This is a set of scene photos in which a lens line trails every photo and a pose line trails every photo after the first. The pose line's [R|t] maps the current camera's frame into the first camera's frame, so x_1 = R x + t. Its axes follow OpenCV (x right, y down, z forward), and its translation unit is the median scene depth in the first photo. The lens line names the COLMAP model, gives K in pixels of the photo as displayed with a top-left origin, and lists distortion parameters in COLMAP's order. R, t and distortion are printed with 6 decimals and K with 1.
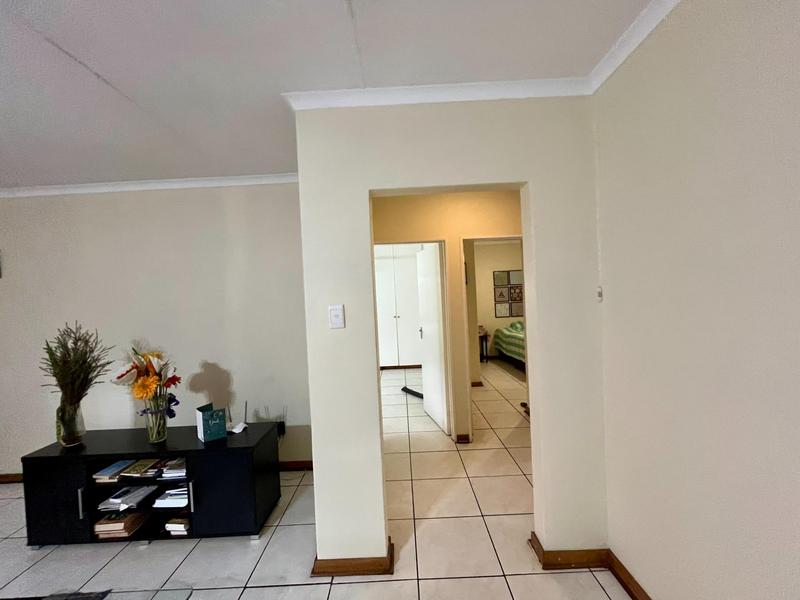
lens RADIAL K [[322.7, 0, 400.1], [0, 322.7, 298.5], [0, 0, 1]] dist [-0.003223, 0.000693]
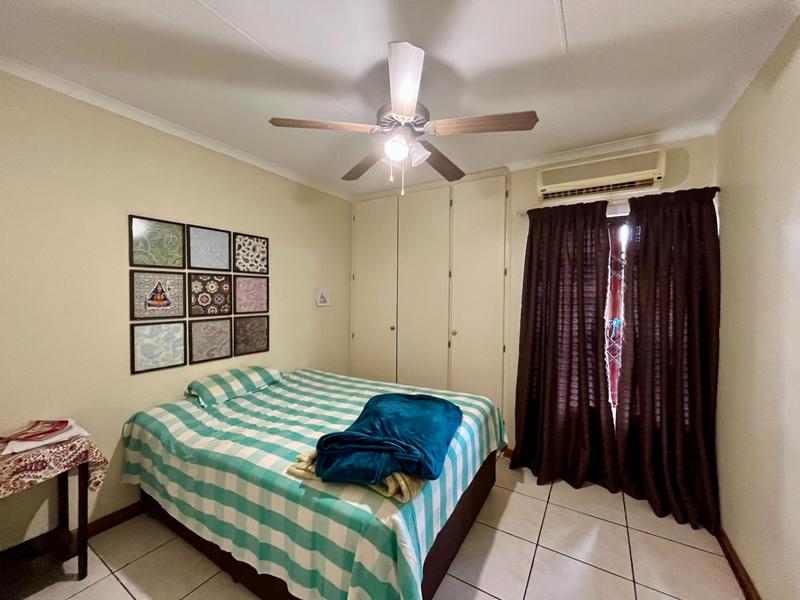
lens RADIAL K [[322.7, 0, 400.2], [0, 322.7, 297.1], [0, 0, 1]] dist [-0.003223, 0.000693]
pose [[0.513751, 0.041994, 0.856911, 0.246899], [-0.020145, 0.999116, -0.036886, -0.006433], [-0.857703, 0.001688, 0.514143, 0.936871]]
